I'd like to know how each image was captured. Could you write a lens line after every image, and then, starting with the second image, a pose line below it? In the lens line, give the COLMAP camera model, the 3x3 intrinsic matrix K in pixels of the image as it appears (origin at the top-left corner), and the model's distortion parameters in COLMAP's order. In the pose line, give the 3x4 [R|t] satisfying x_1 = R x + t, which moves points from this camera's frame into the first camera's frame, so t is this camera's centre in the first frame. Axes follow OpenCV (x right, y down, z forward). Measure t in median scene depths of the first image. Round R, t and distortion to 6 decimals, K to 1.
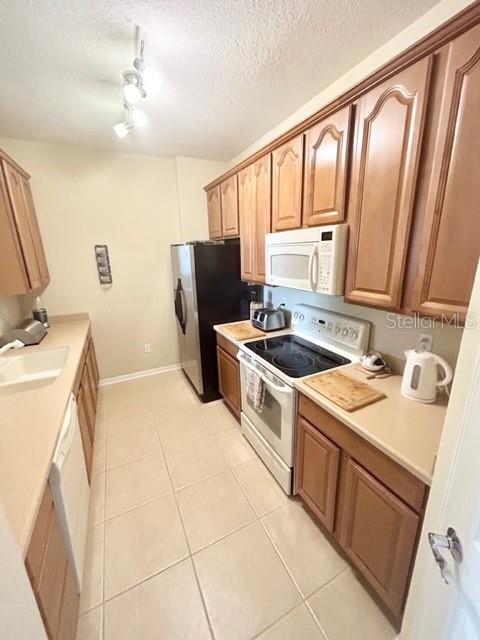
lens RADIAL K [[259.8, 0, 240.0], [0, 259.8, 320.0], [0, 0, 1]] dist [-0.000823, -0.000122]
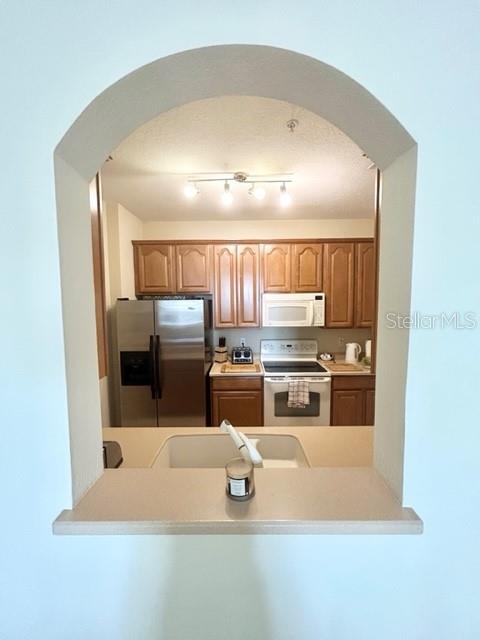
lens RADIAL K [[259.8, 0, 240.0], [0, 259.8, 320.0], [0, 0, 1]] dist [-0.000823, -0.000122]
pose [[0.447506, -0.057351, 0.892440, -1.154993], [0.234508, 0.970545, -0.055221, -0.120638], [-0.862986, 0.233996, 0.447774, 0.429683]]
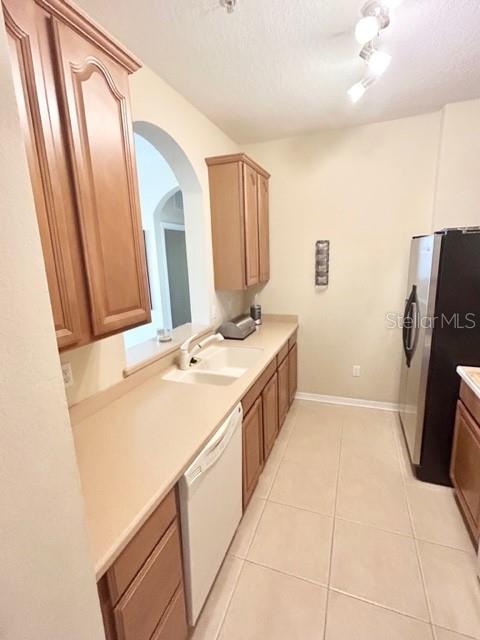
lens RADIAL K [[303.4, 0, 239.7], [0, 303.4, 319.0], [0, 0, 1]] dist [-0.001617, -0.000123]
pose [[0.682895, 0.148605, -0.715242, 0.038979], [-0.169671, 0.984581, 0.042568, -0.029645], [0.710540, 0.092286, 0.697579, 0.132999]]
